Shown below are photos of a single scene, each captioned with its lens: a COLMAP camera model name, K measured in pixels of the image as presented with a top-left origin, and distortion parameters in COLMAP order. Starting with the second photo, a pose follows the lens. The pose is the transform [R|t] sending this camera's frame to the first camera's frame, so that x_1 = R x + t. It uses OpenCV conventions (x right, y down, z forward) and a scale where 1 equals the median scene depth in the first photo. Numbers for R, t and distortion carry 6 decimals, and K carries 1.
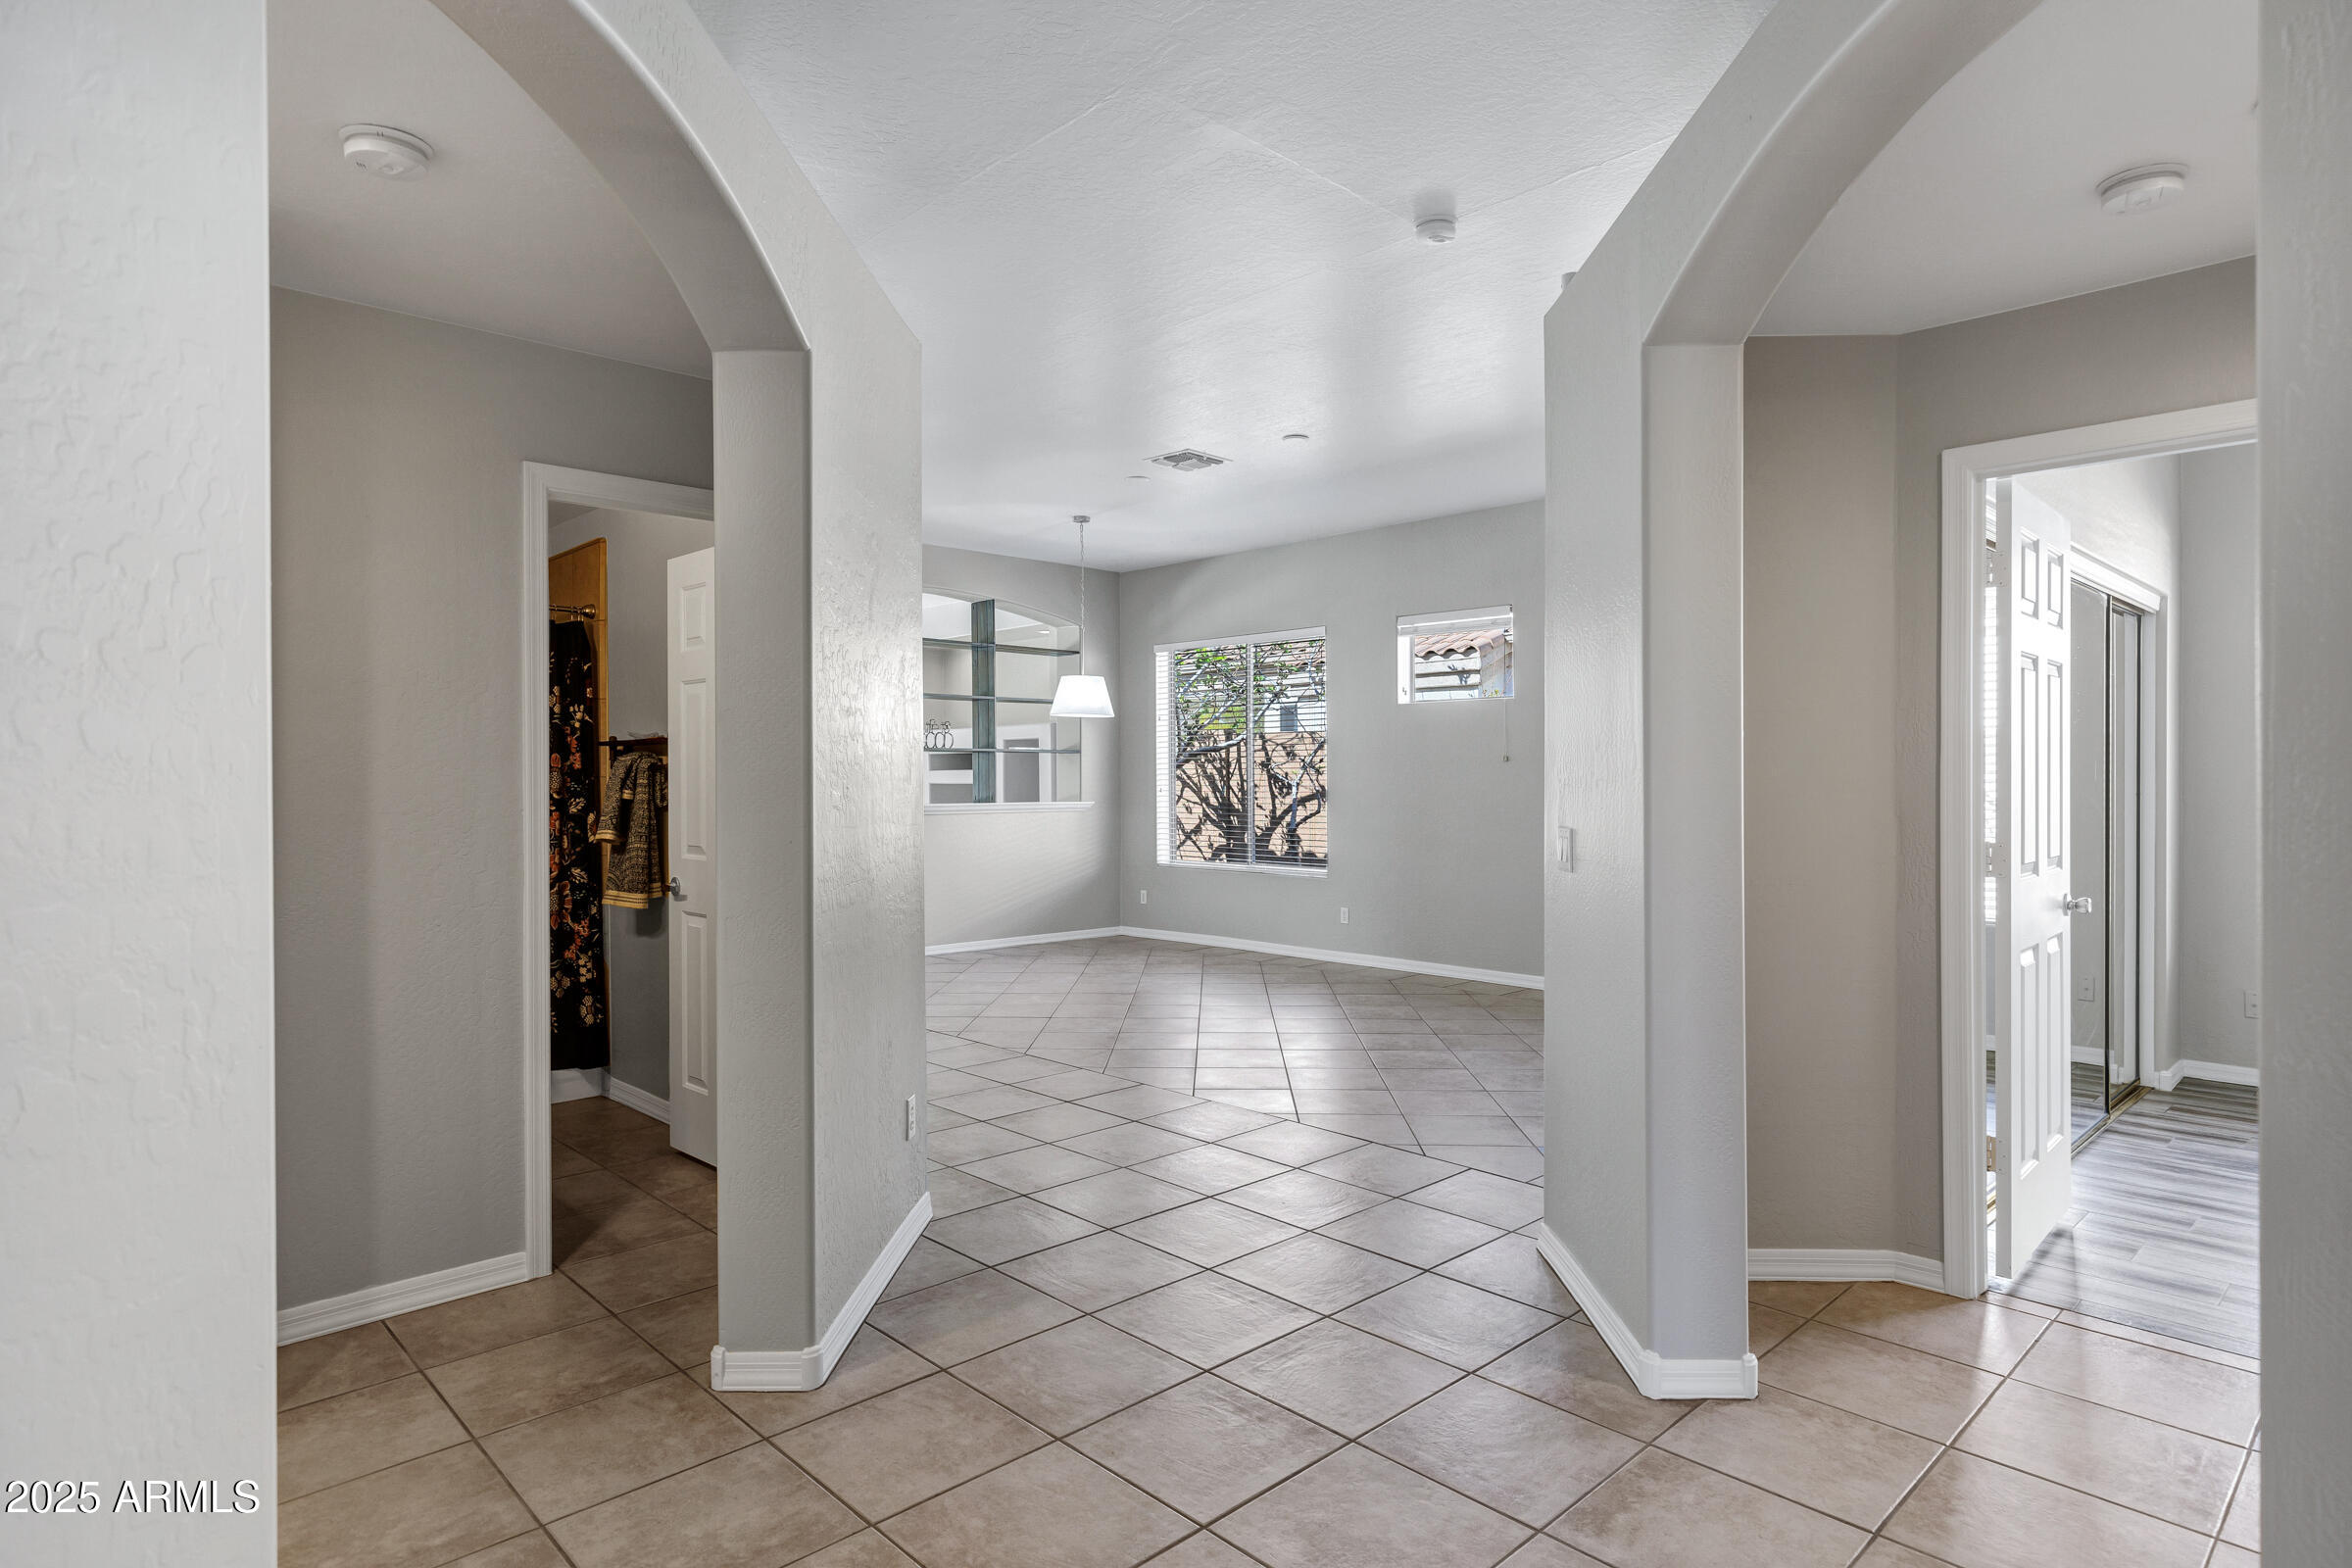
lens RADIAL K [[1309.4, 0, 1259.3], [0, 1309.4, 777.9], [0, 0, 1]] dist [-0.004598, -0.001815]
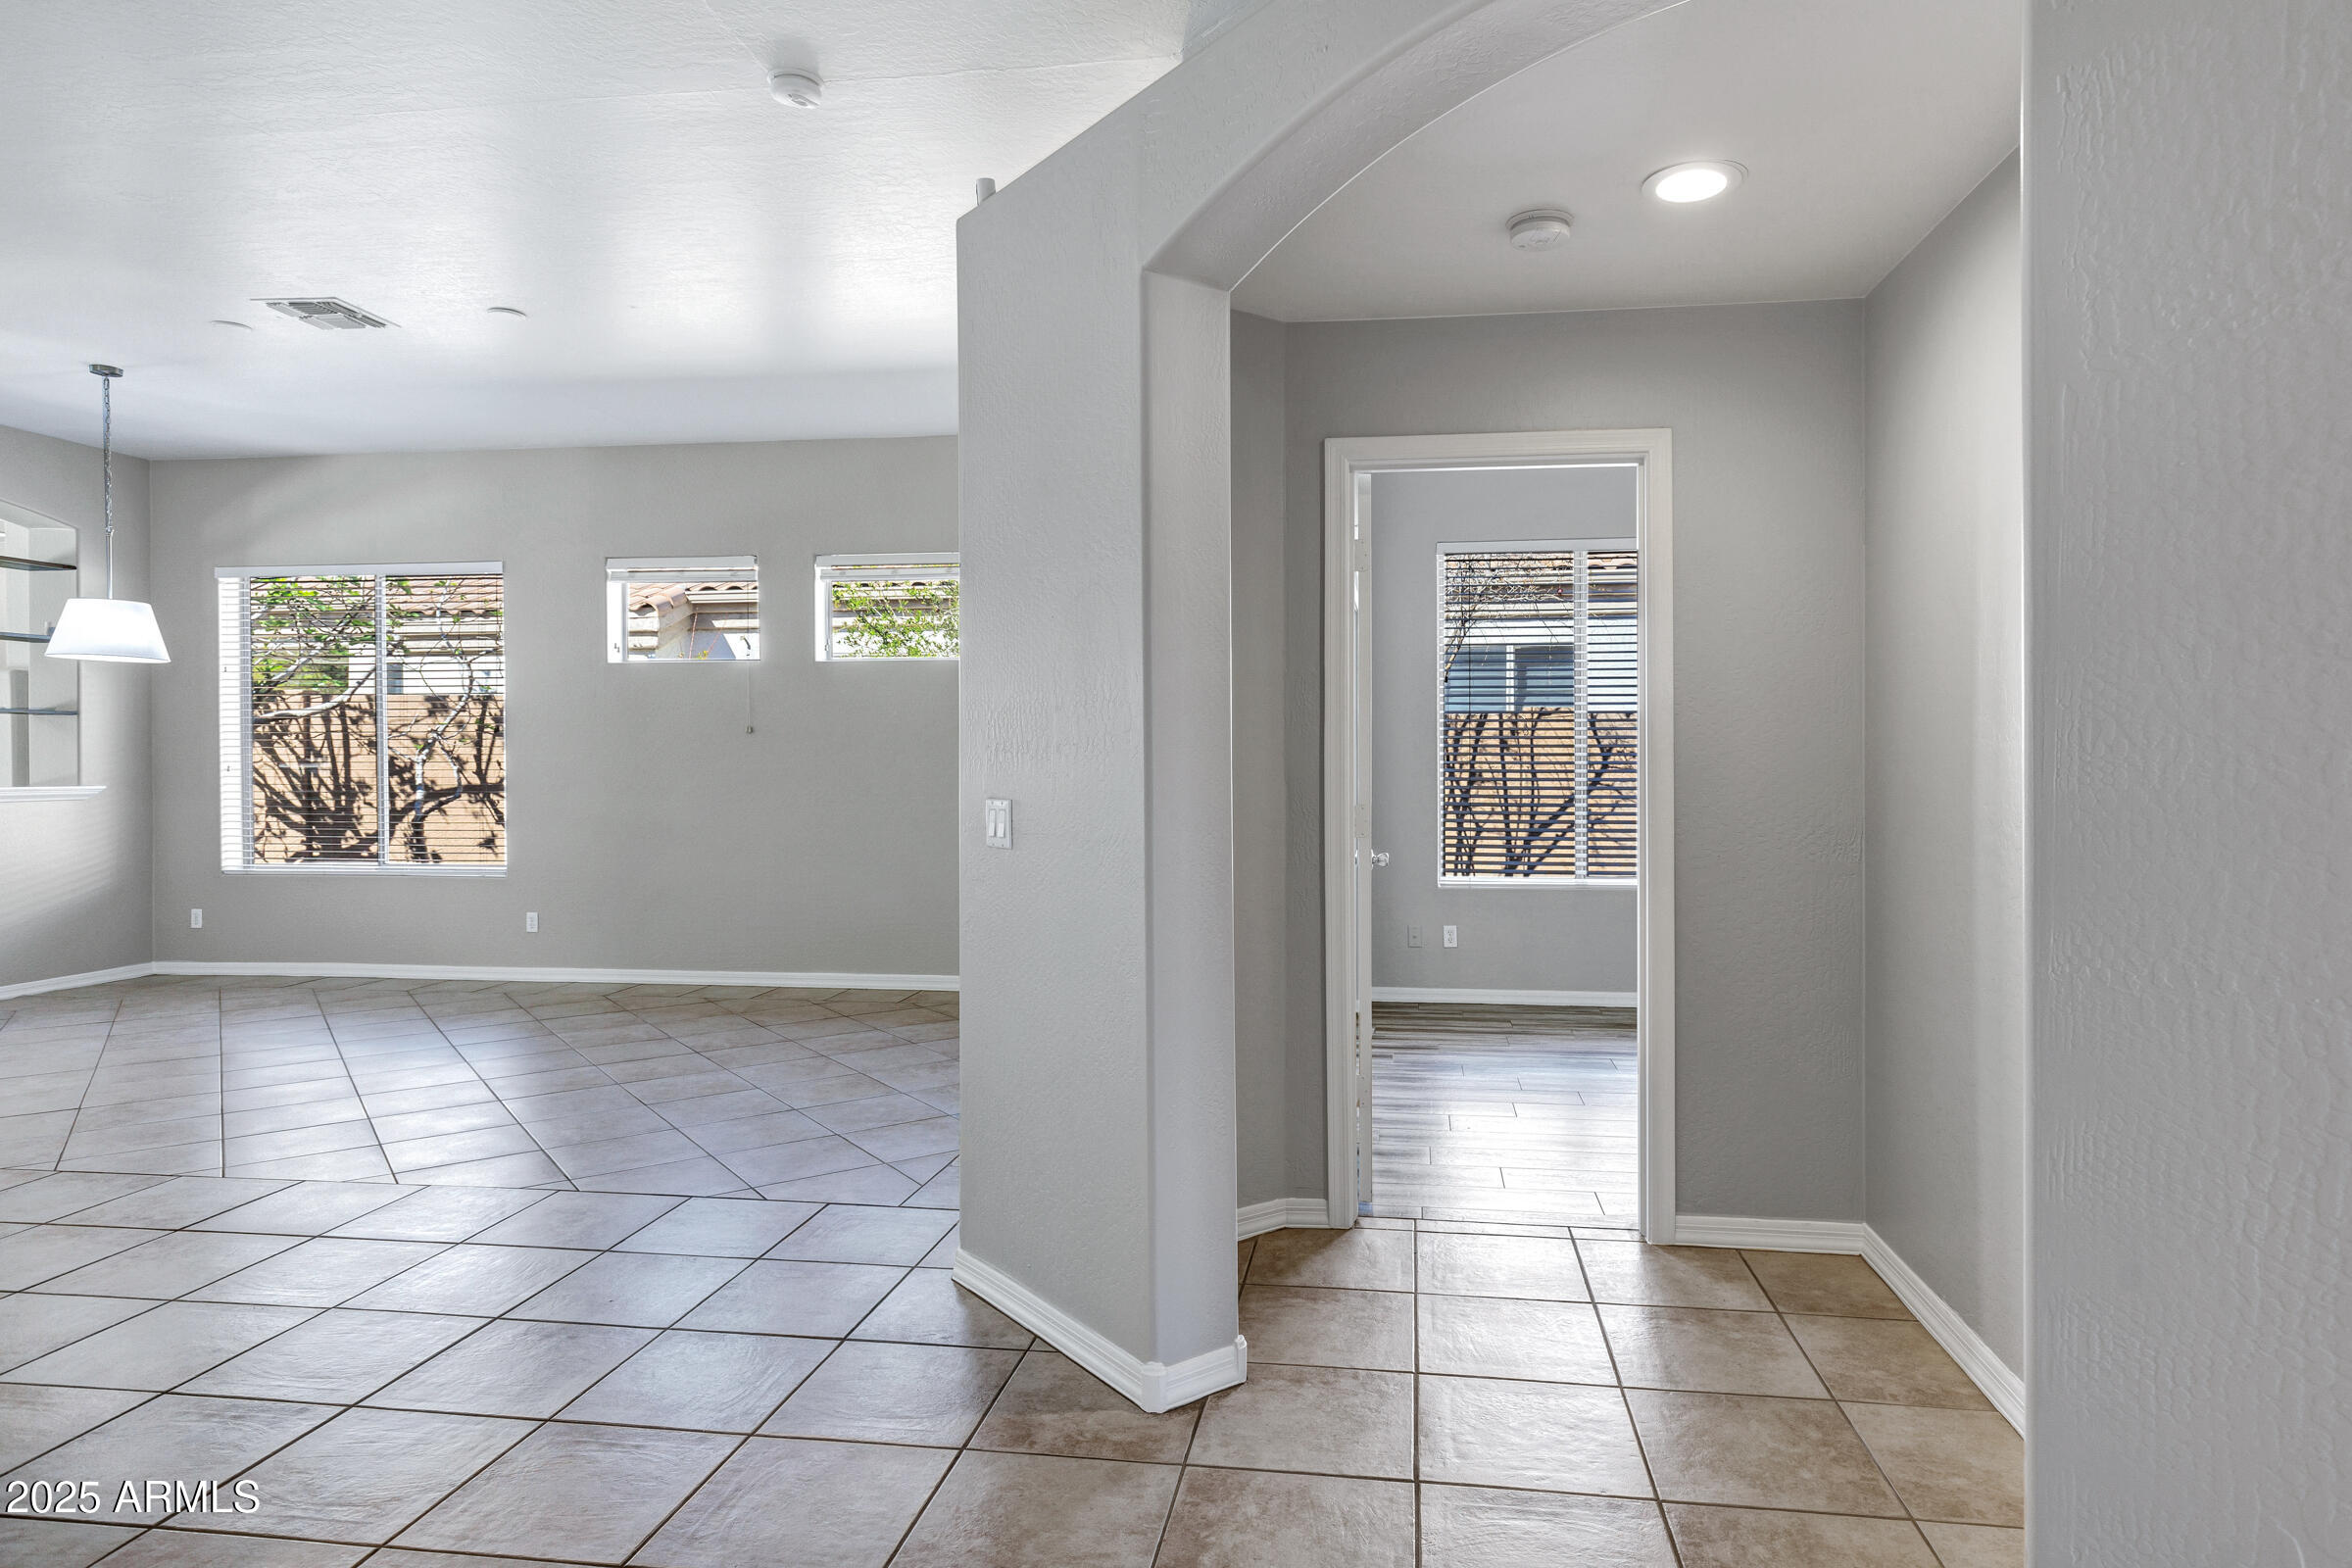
lens RADIAL K [[1309.4, 0, 1330.5], [0, 1309.4, 768.0], [0, 0, 1]] dist [-0.004598, -0.001815]
pose [[0.781642, -0.005011, 0.623708, -0.074871], [-0.000332, 0.999964, 0.008450, 0.004403], [-0.623728, -0.006812, 0.781612, 0.085334]]
